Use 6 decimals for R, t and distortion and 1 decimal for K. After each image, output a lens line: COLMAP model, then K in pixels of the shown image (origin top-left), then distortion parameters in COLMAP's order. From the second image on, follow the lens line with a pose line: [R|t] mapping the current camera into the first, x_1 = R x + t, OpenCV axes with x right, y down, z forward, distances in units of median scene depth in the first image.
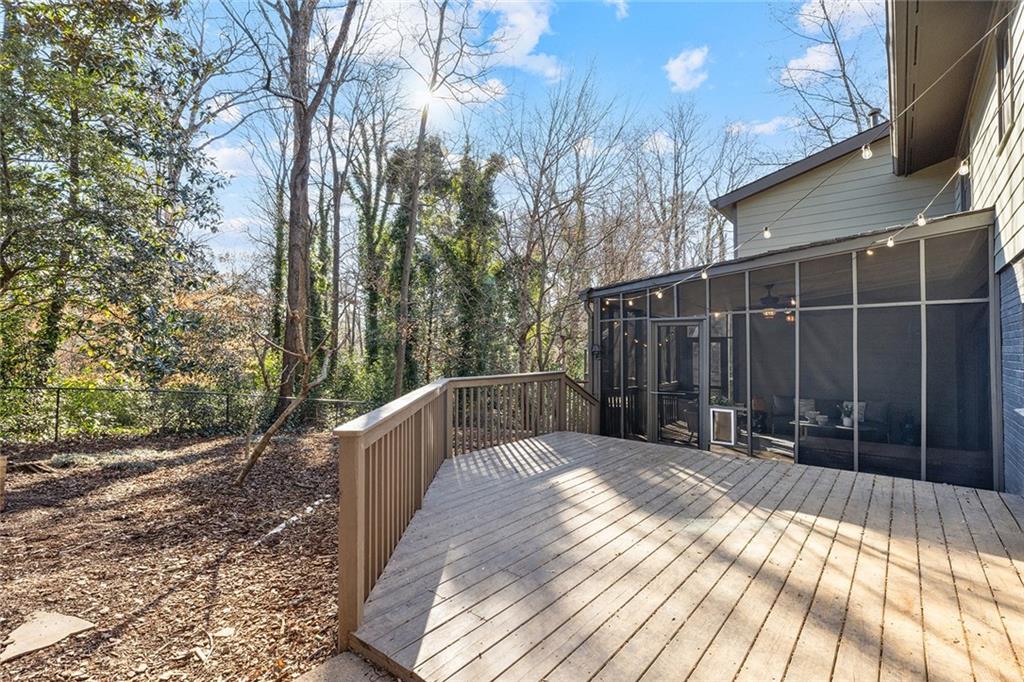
lens RADIAL K [[468.1, 0, 511.9], [0, 468.1, 342.2], [0, 0, 1]] dist [0.004419, -0.000843]
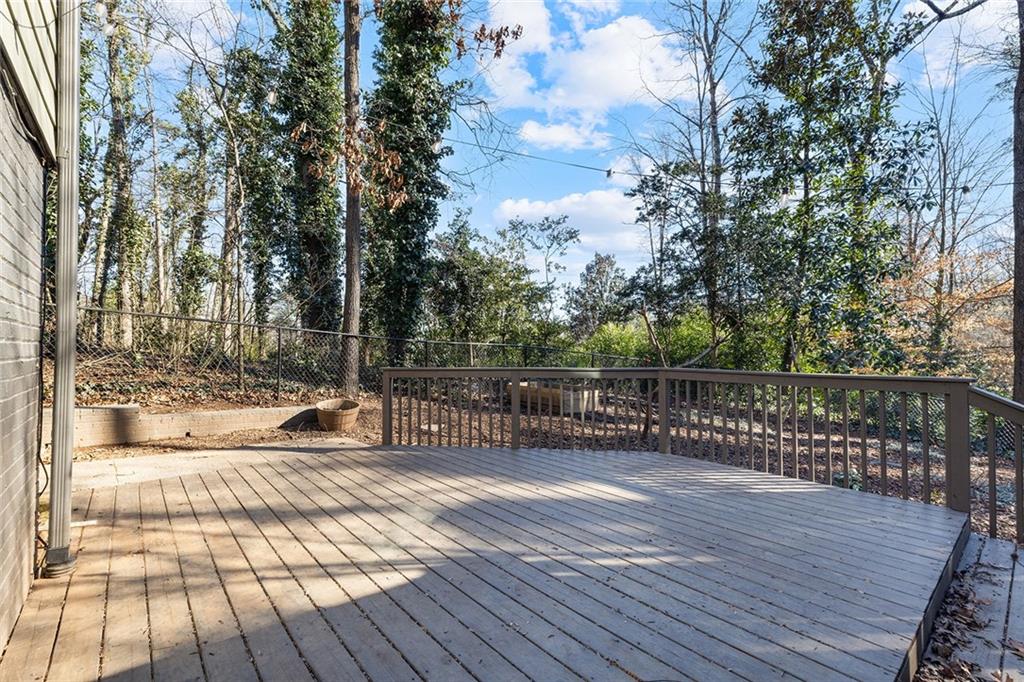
lens RADIAL K [[468.1, 0, 511.9], [0, 468.1, 342.9], [0, 0, 1]] dist [0.004419, -0.000843]
pose [[-0.188684, -0.013905, -0.981939, 1.327390], [0.014117, 0.999758, -0.016870, 0.063410], [0.981936, -0.017045, -0.188442, 1.391575]]
